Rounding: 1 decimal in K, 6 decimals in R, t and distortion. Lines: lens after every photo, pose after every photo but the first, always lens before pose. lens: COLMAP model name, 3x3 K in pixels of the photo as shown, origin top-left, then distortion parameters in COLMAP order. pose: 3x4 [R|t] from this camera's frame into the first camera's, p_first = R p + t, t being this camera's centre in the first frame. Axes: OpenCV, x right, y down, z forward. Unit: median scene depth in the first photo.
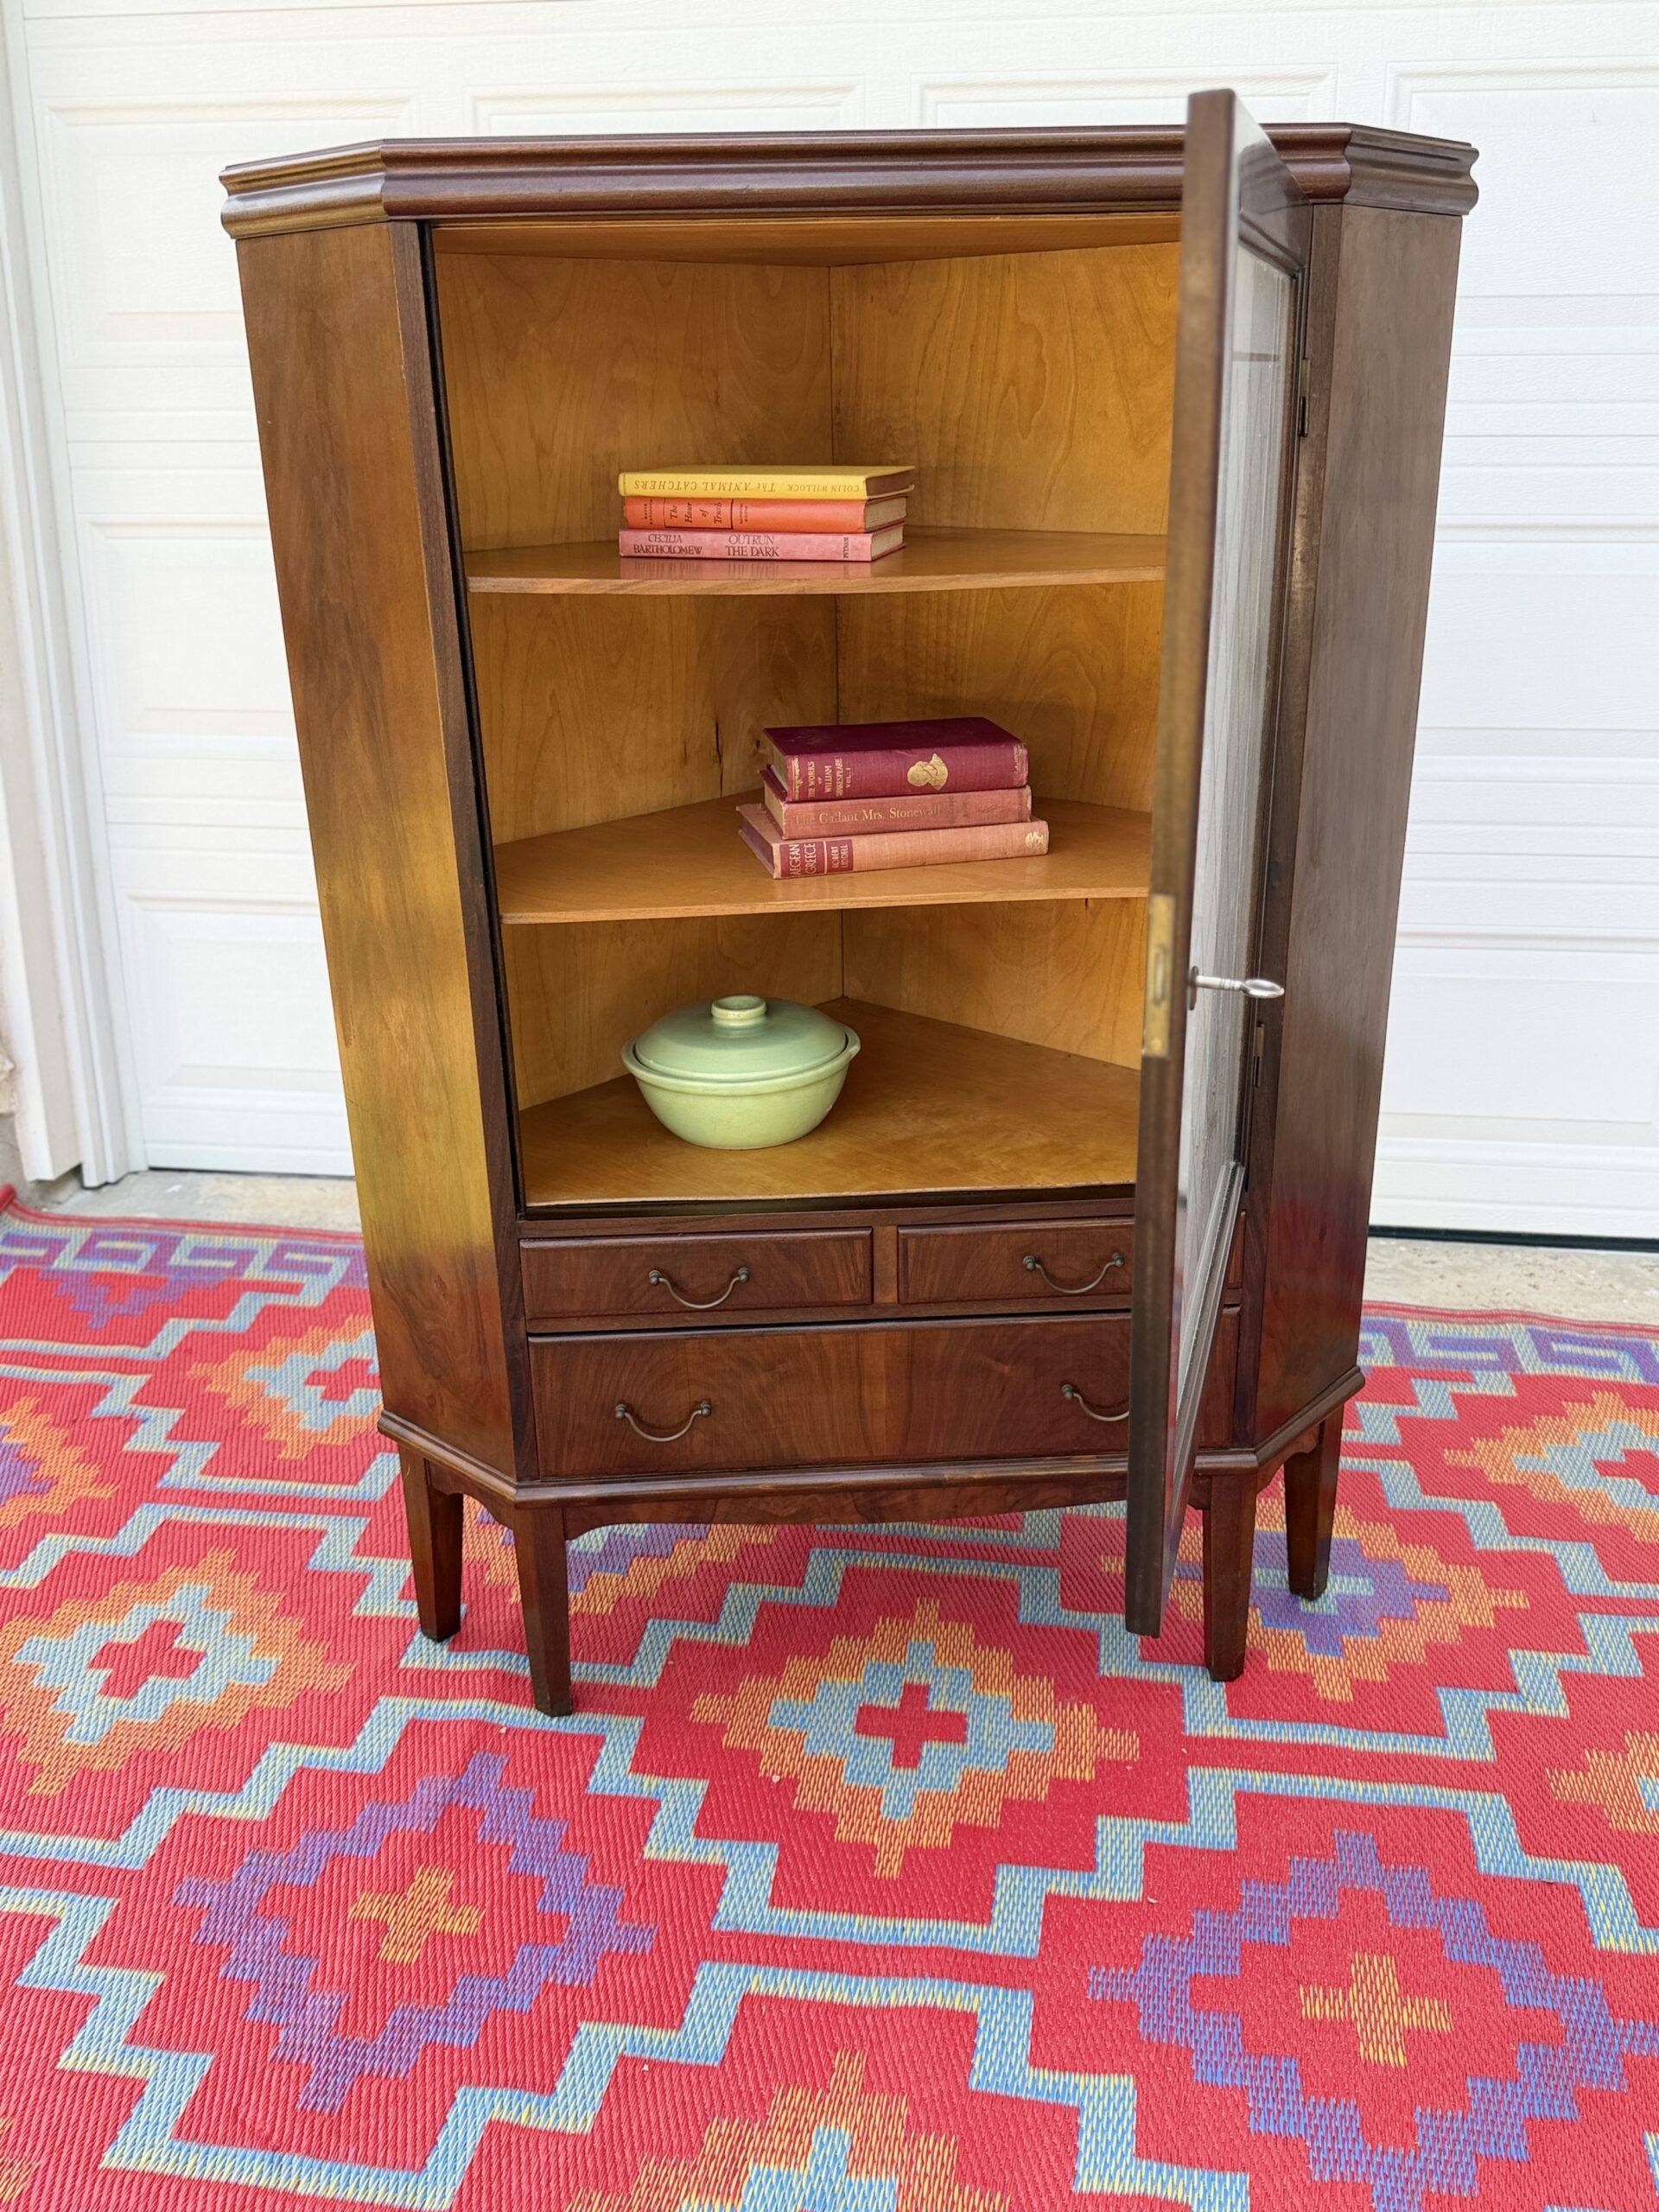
lens RADIAL K [[1882.1, 0, 833.7], [0, 1882.1, 1104.2], [0, 0, 1]] dist [0.086524, -0.146828]
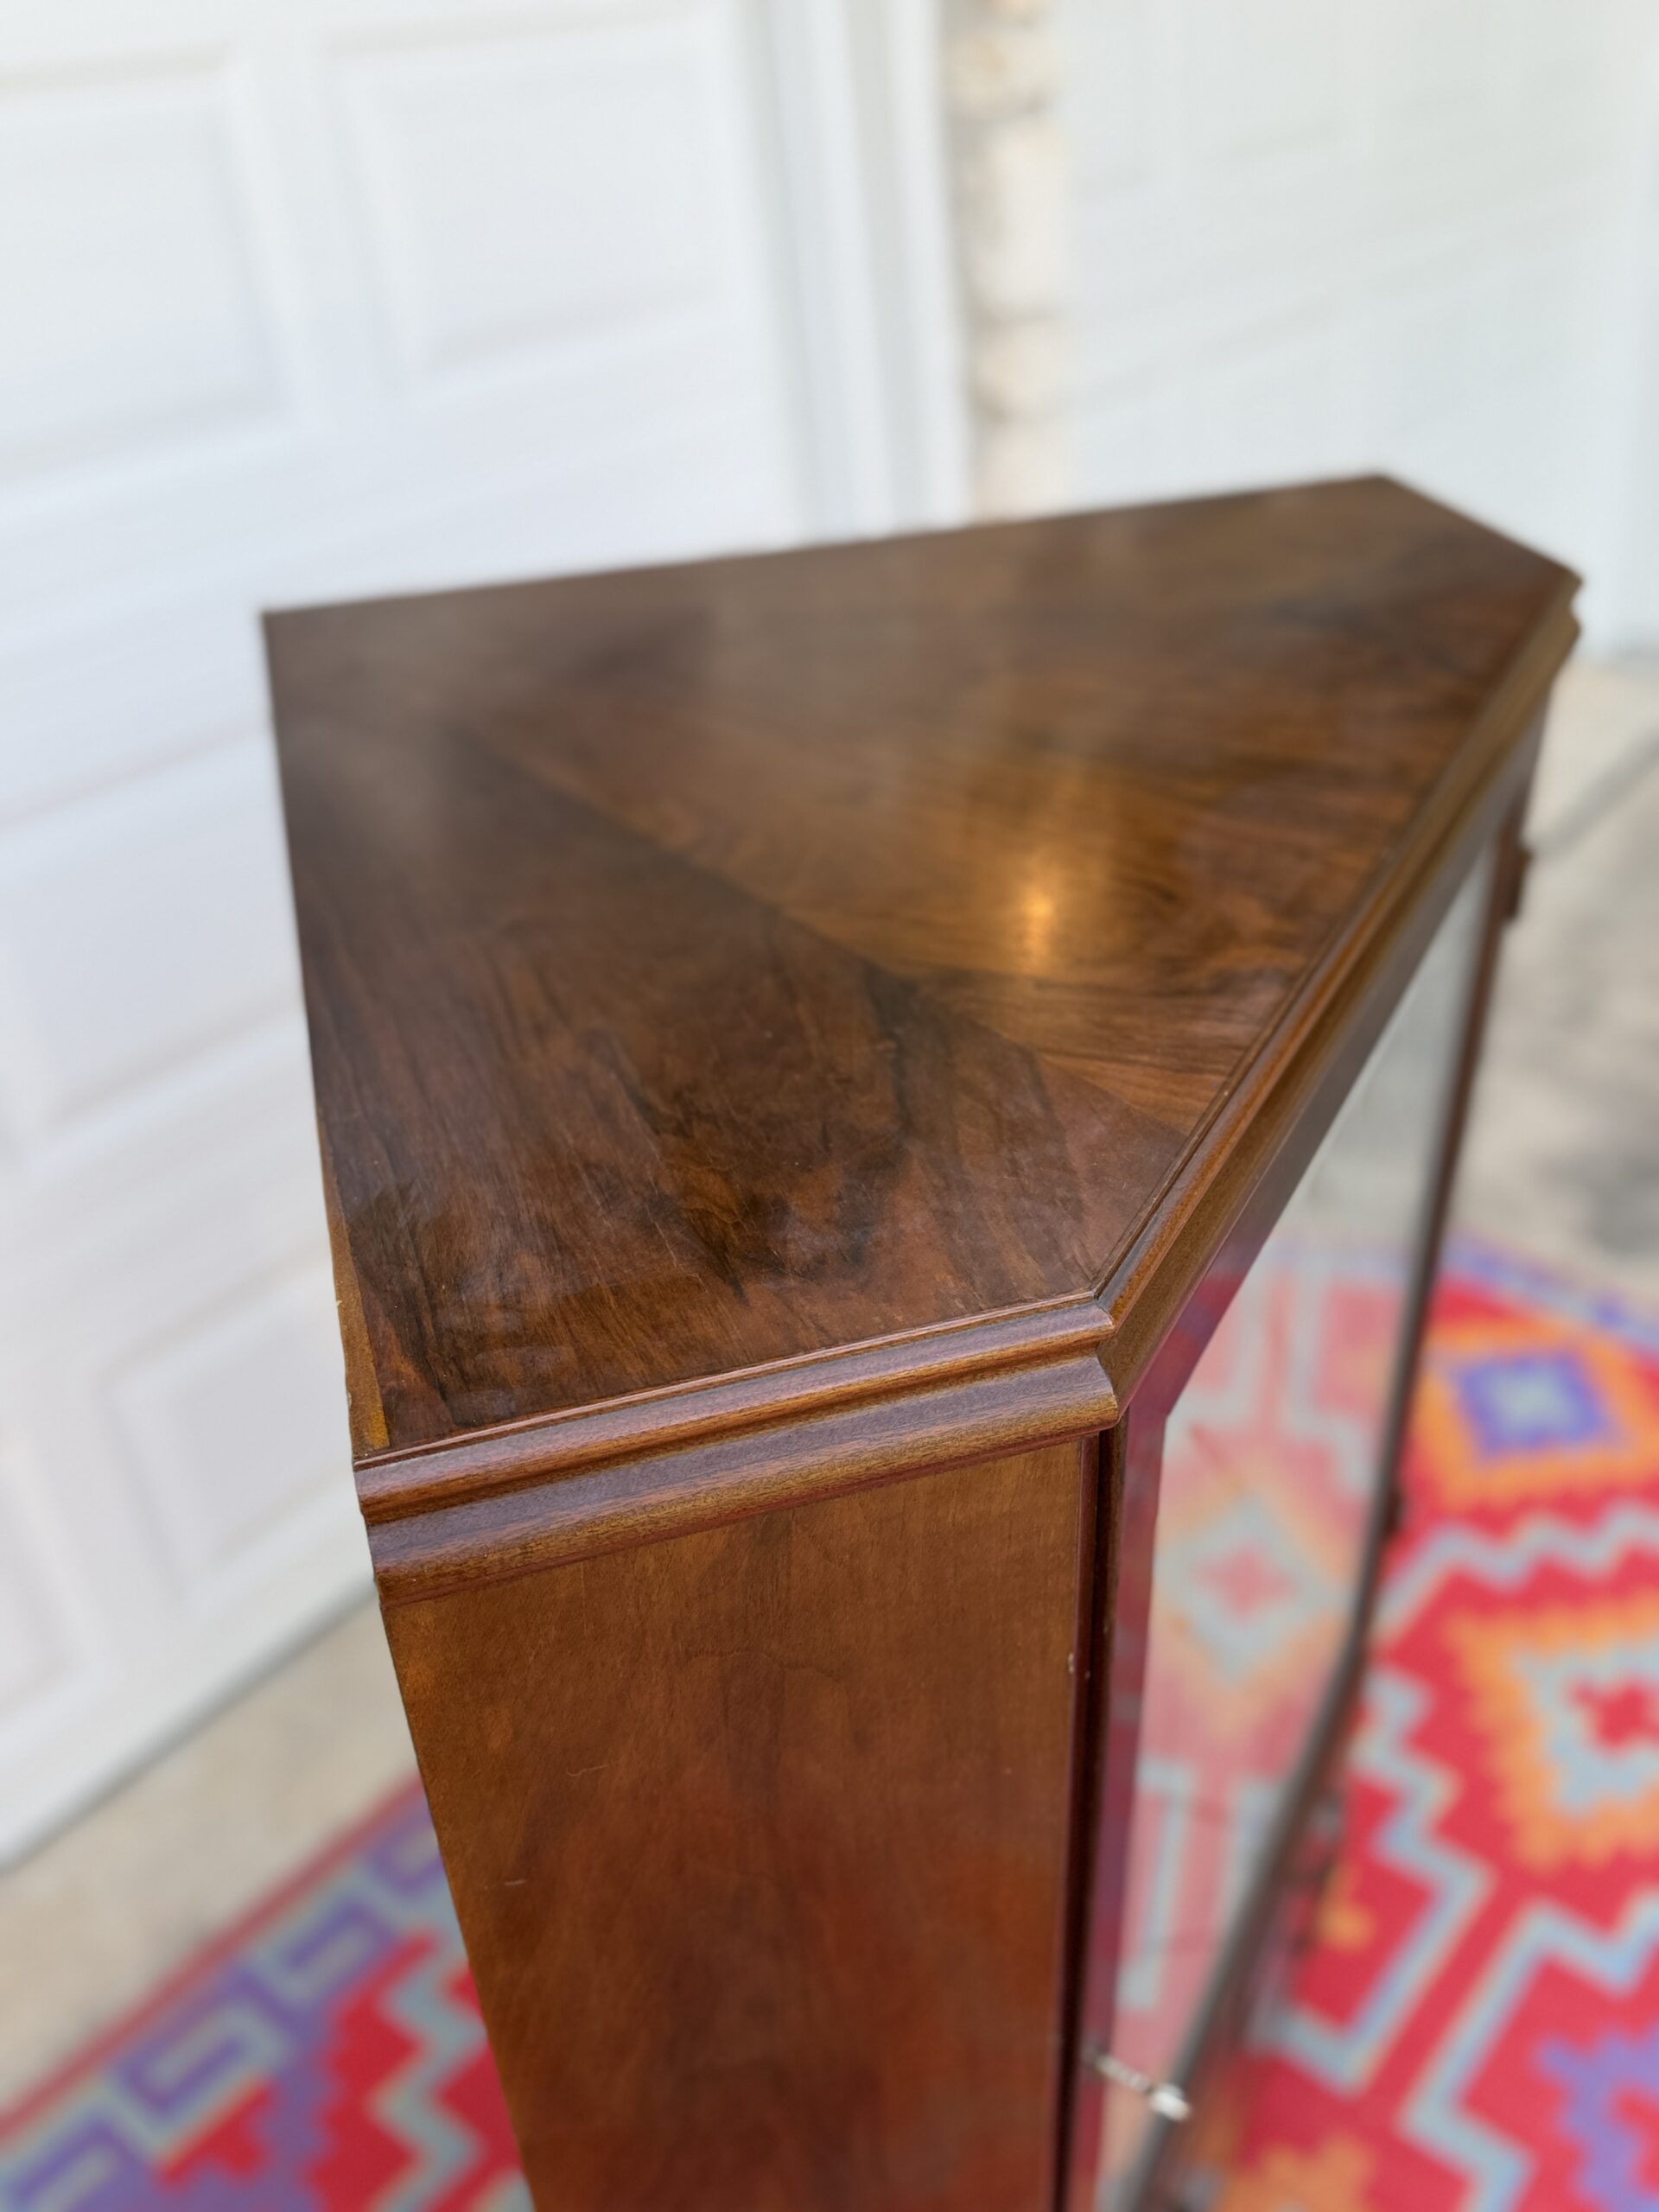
lens RADIAL K [[1882.1, 0, 828.7], [0, 1882.1, 1110.0], [0, 0, 1]] dist [0.086524, -0.146828]
pose [[0.520311, -0.476090, 0.708953, -0.409540], [0.327626, 0.877938, 0.349121, -0.541496], [-0.788631, 0.050620, 0.612780, 0.622886]]
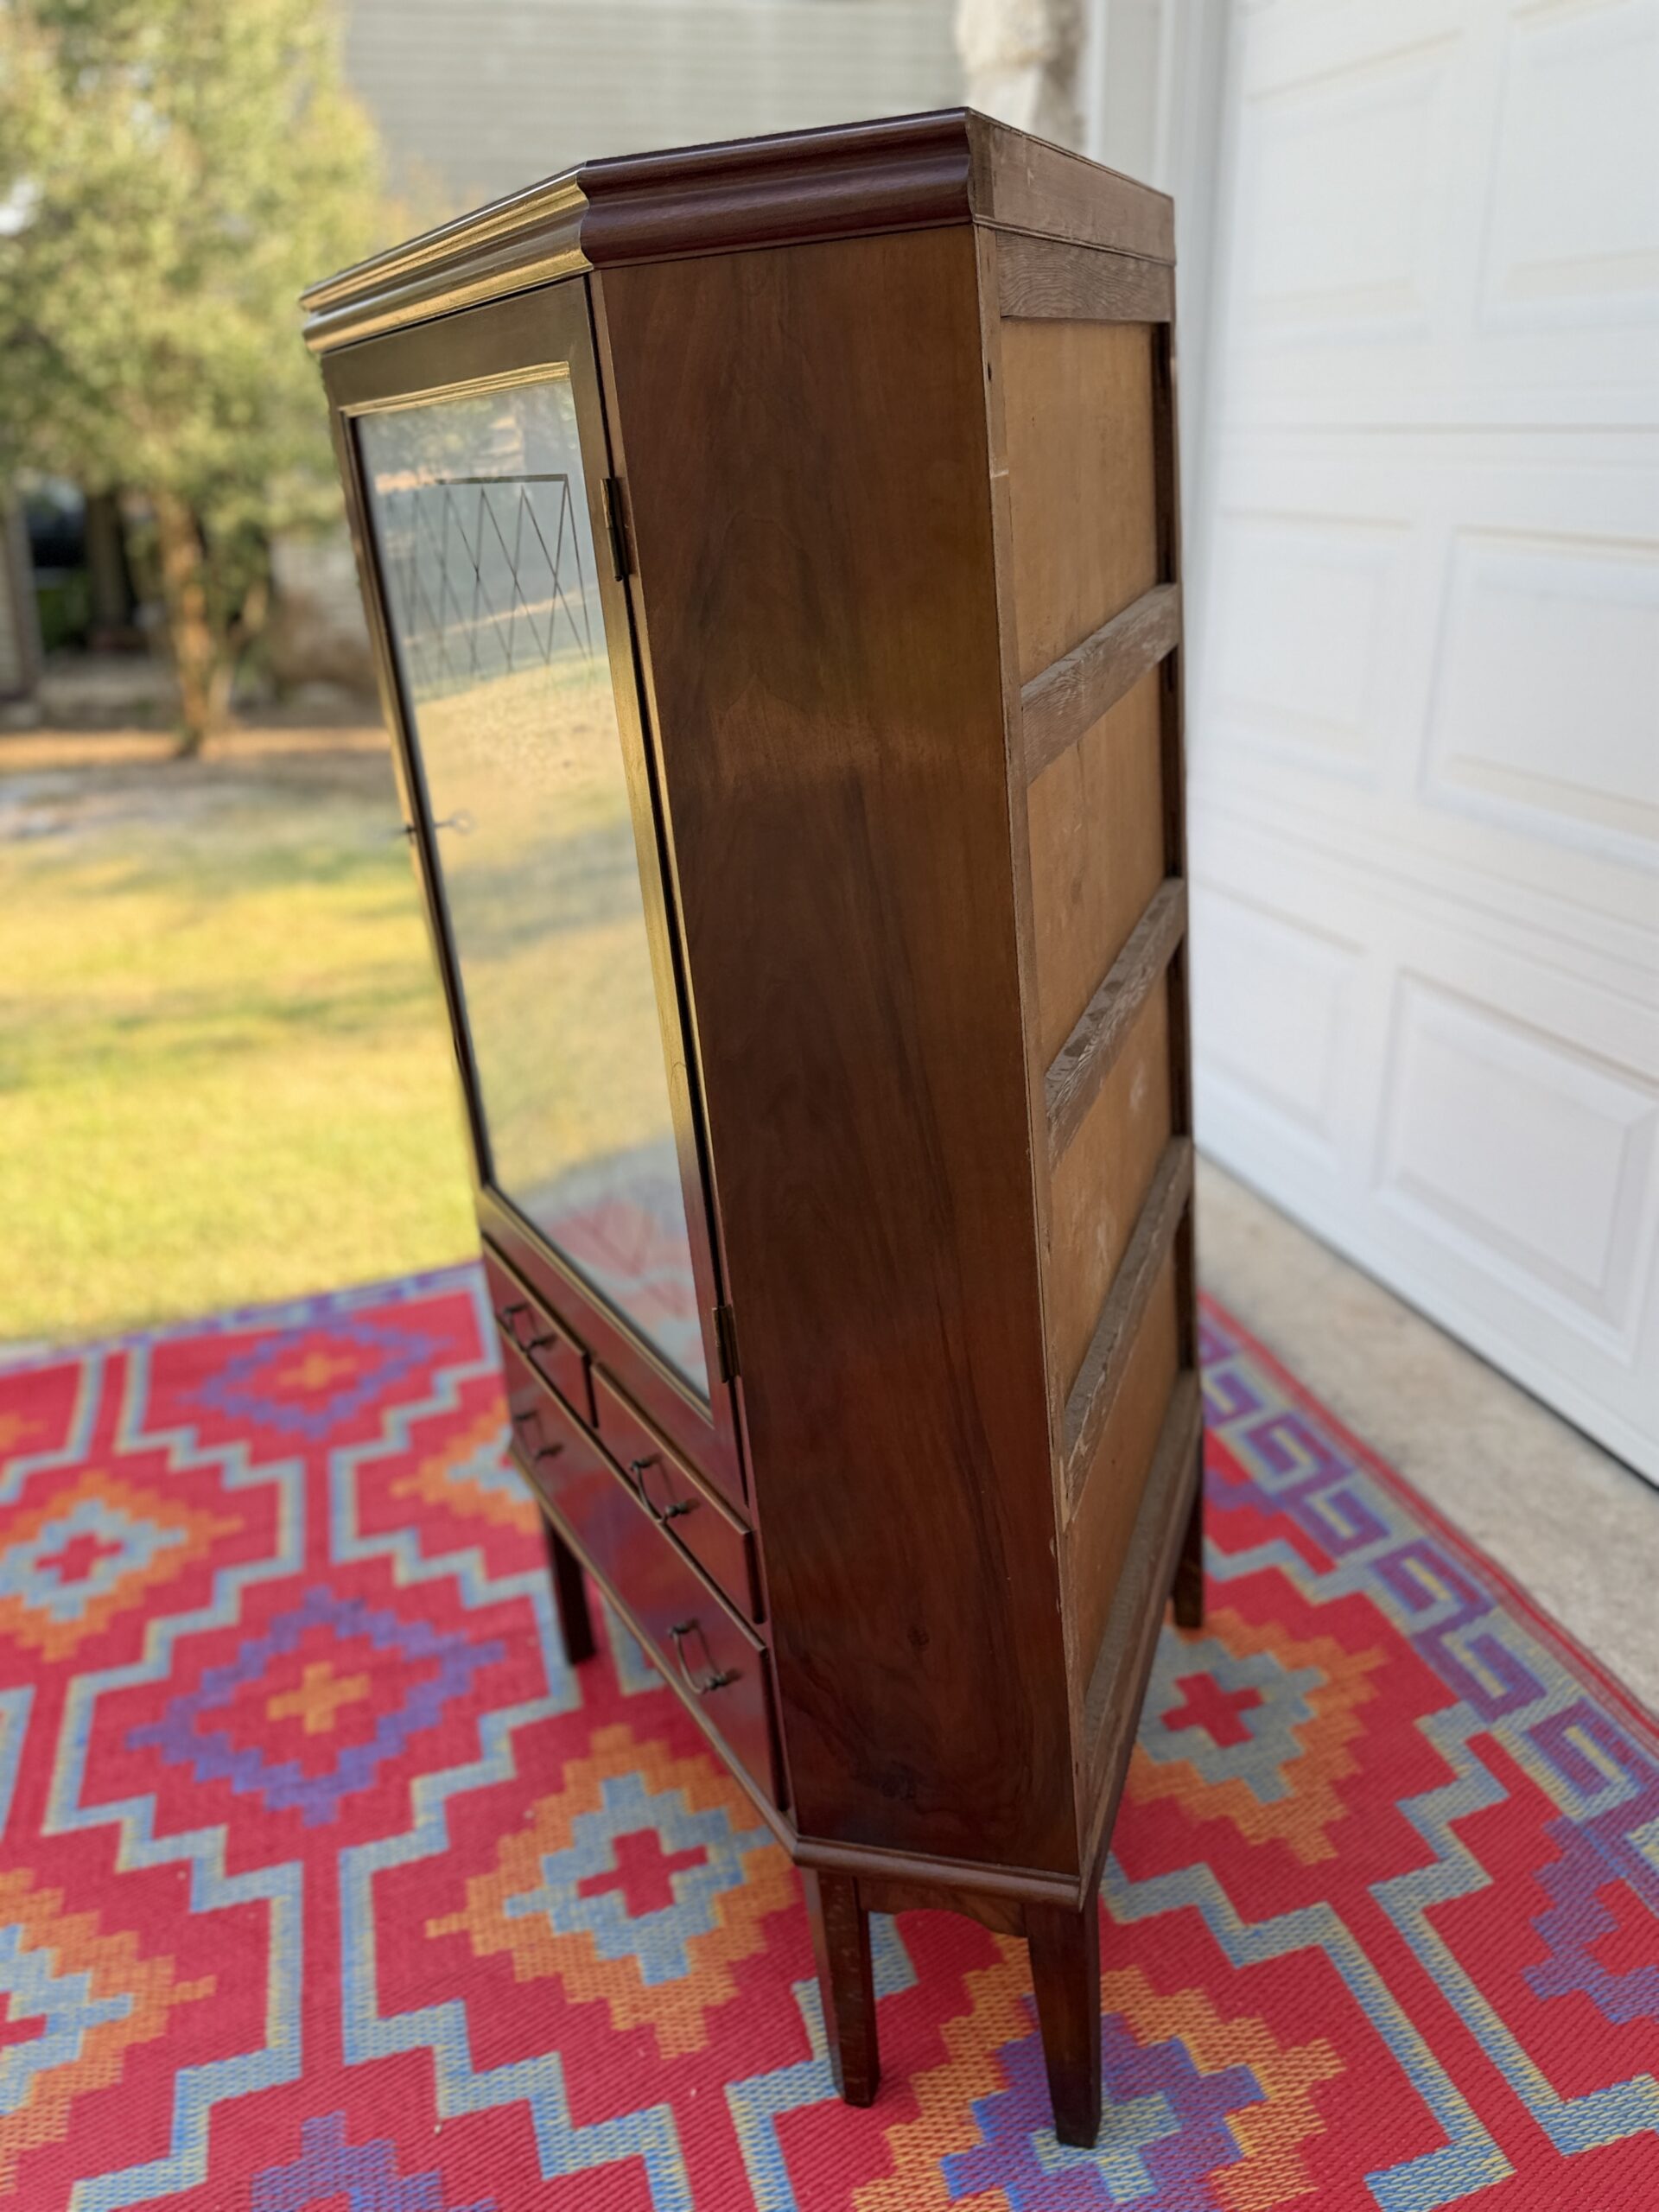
lens RADIAL K [[1882.1, 0, 842.2], [0, 1882.1, 1110.8], [0, 0, 1]] dist [0.086524, -0.146828]
pose [[0.409489, 0.303119, -0.860487, 0.832140], [-0.246264, 0.944904, 0.215664, -0.280309], [0.878449, 0.123595, 0.461575, 0.629808]]
